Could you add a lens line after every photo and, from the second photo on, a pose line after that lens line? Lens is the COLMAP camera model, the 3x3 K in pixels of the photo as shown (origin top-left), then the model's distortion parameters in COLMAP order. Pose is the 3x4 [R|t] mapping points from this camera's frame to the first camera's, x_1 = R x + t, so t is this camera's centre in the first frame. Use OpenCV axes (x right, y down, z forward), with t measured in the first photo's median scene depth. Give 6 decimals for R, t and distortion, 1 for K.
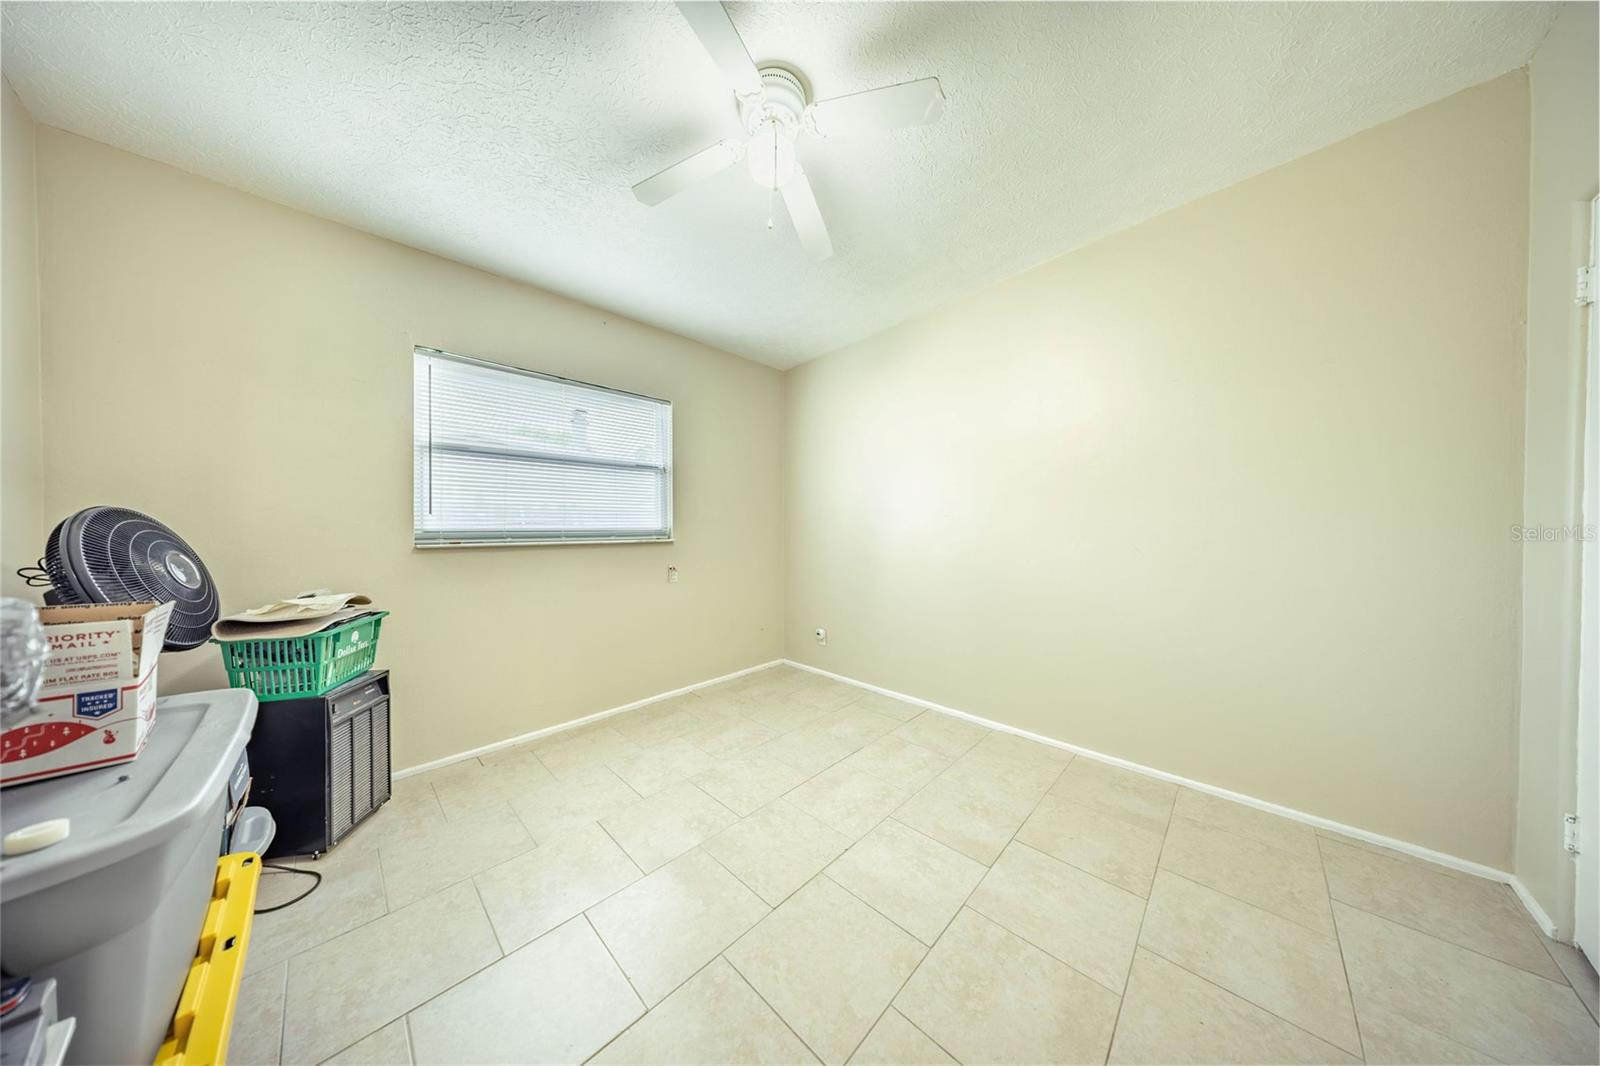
lens RADIAL K [[461.6, 0, 793.1], [0, 461.6, 527.7], [0, 0, 1]] dist [0.000473, -0.000094]
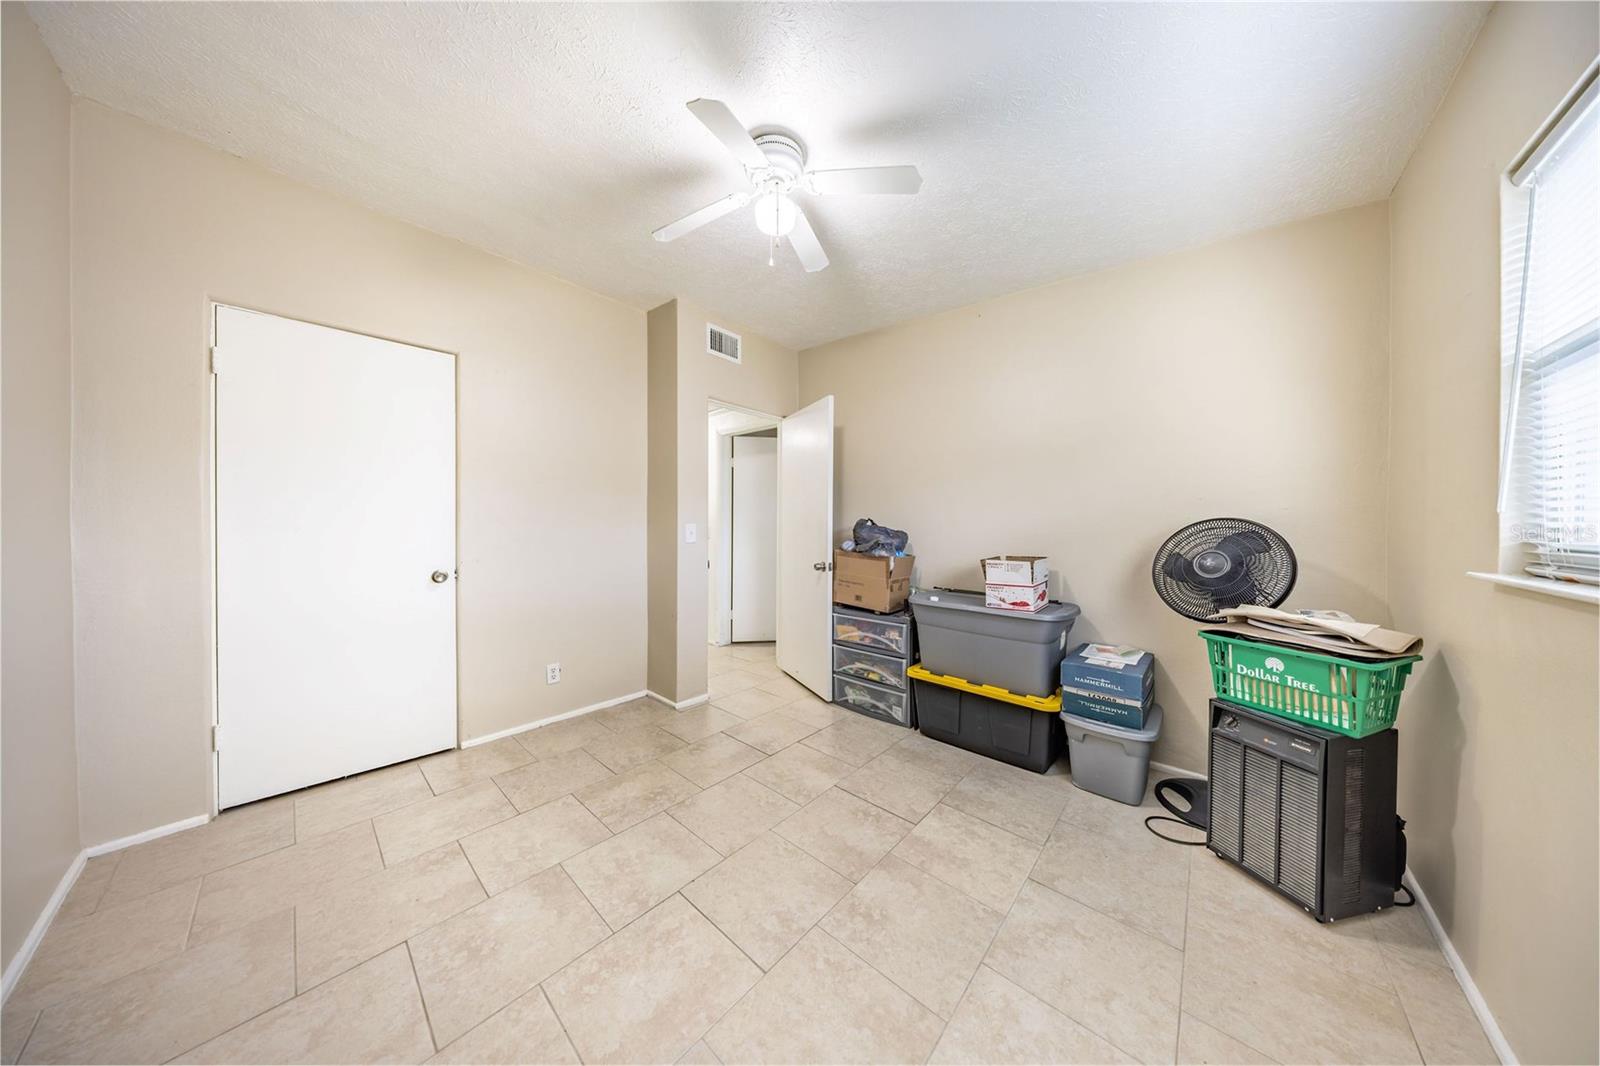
lens RADIAL K [[461.6, 0, 802.7], [0, 461.6, 531.0], [0, 0, 1]] dist [0.000473, -0.000094]
pose [[-0.998346, -0.004873, -0.057284, -0.033355], [-0.005758, 0.999866, 0.015295, -0.010914], [0.057202, 0.015600, -0.998241, 1.378815]]
